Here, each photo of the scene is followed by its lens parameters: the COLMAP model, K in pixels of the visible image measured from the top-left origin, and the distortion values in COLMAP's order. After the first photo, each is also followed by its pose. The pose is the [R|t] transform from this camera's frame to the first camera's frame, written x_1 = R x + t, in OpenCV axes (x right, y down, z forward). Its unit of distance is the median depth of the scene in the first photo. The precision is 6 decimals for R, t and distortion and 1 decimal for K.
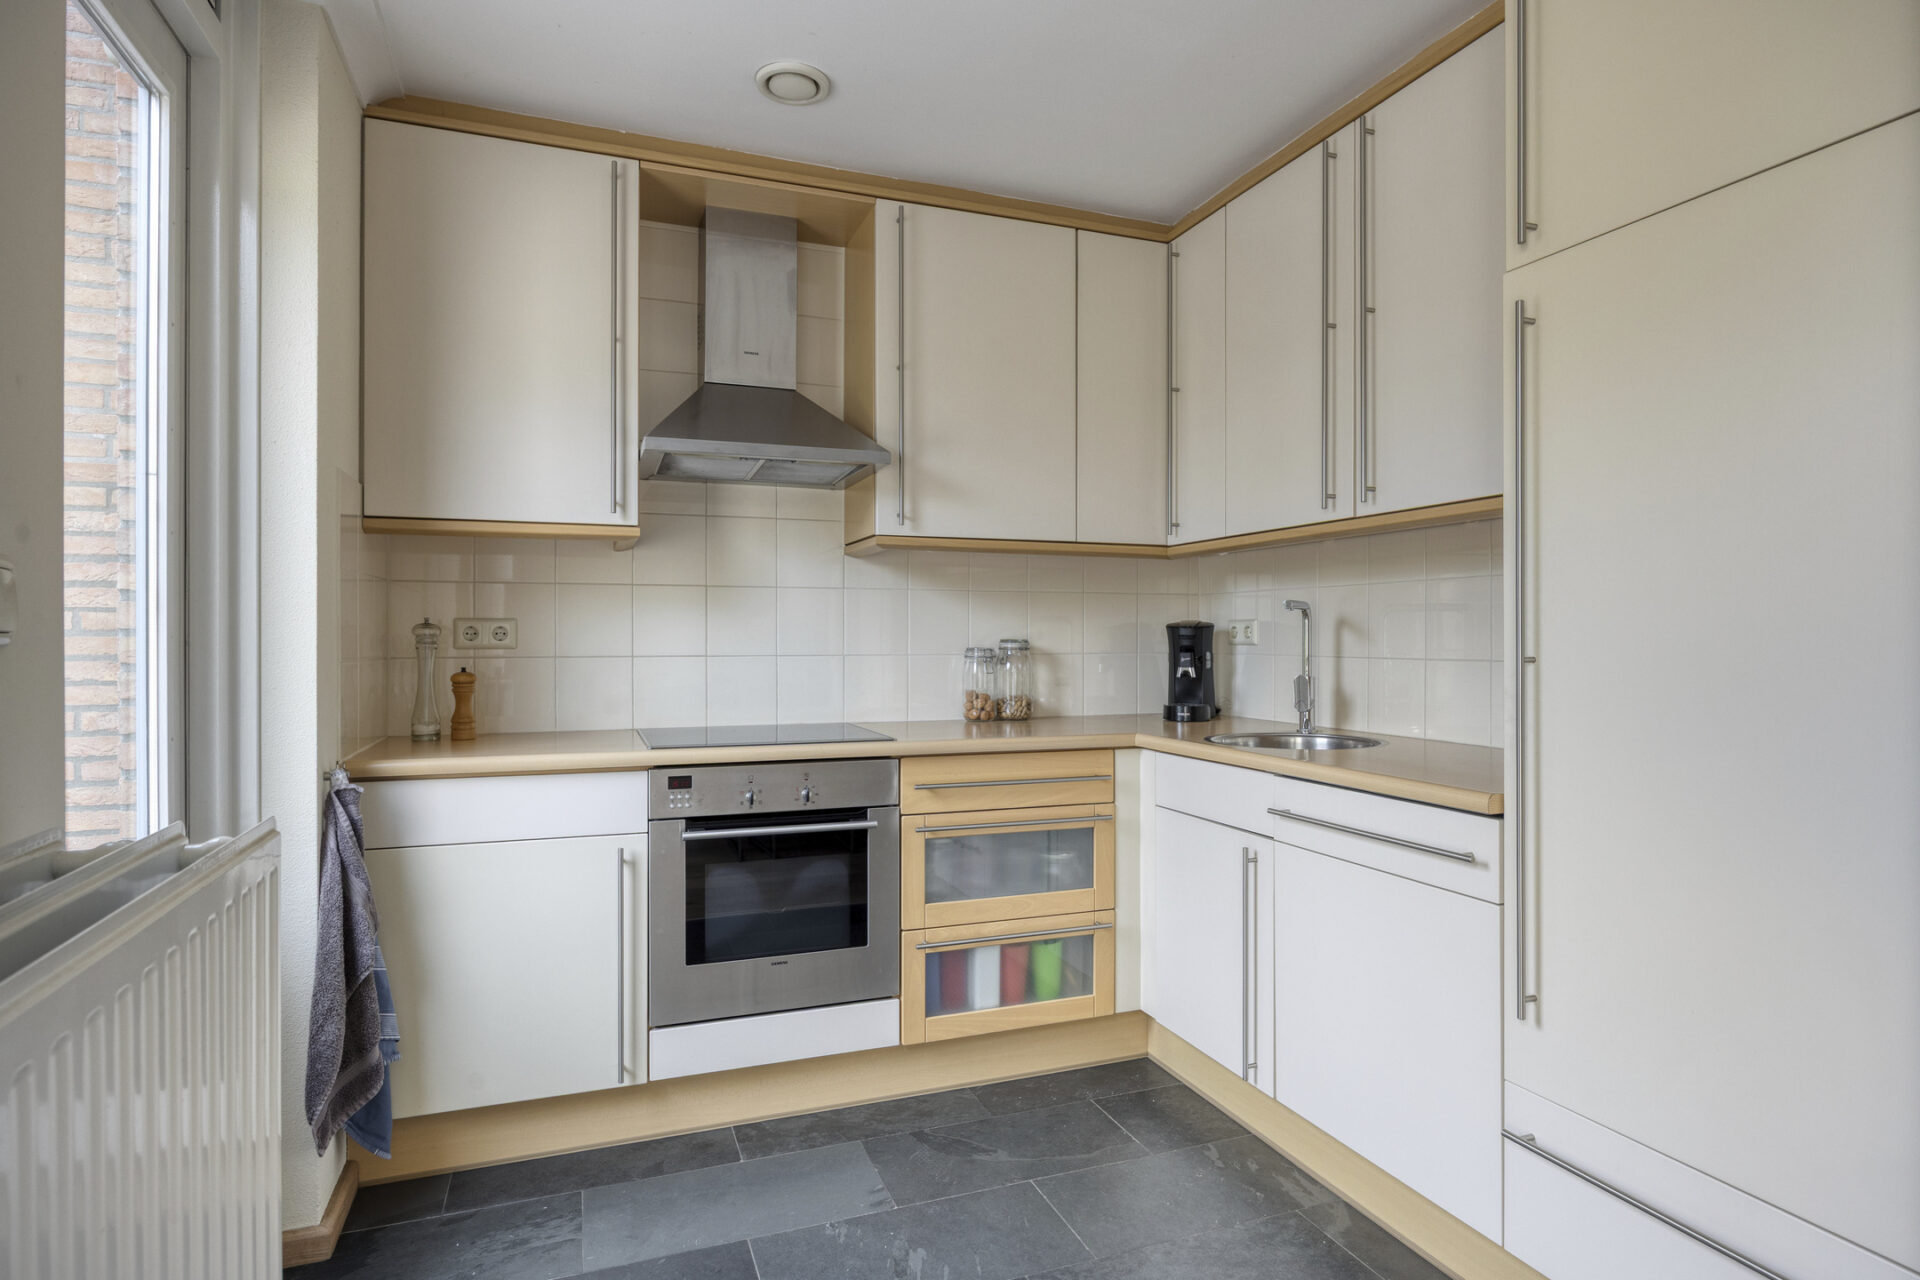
lens RADIAL K [[1048.9, 0, 966.6], [0, 1048.9, 638.1], [0, 0, 1]] dist [-0.005311, 0.000327]
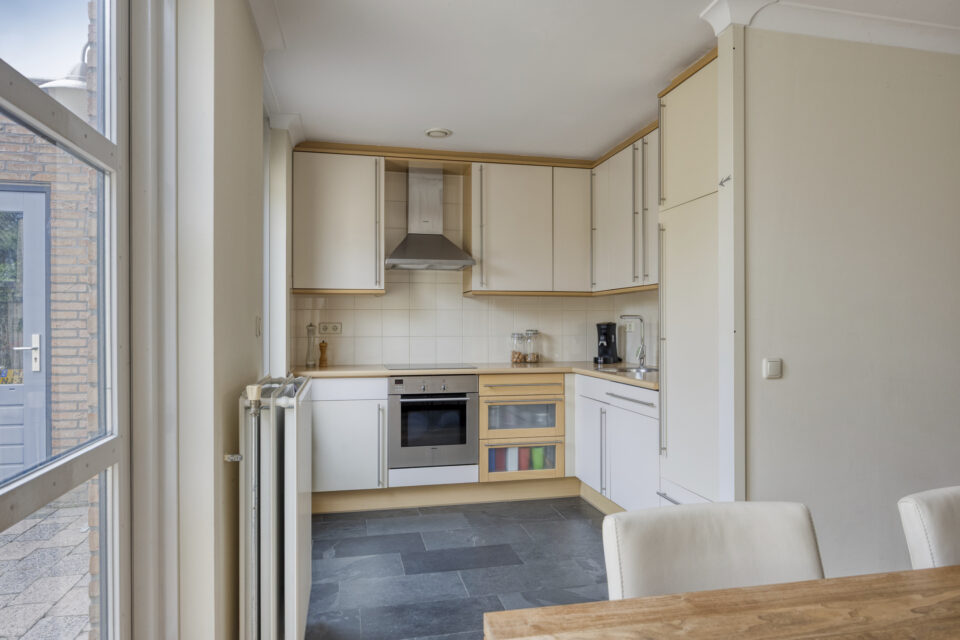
lens RADIAL K [[631.8, 0, 479.6], [0, 631.8, 322.1], [0, 0, 1]] dist [0.005983, 0.000046]
pose [[0.988627, -0.002019, -0.150376, 0.178353], [0.001521, 0.999993, -0.003429, -0.014645], [0.150382, 0.003161, 0.988623, -0.586793]]
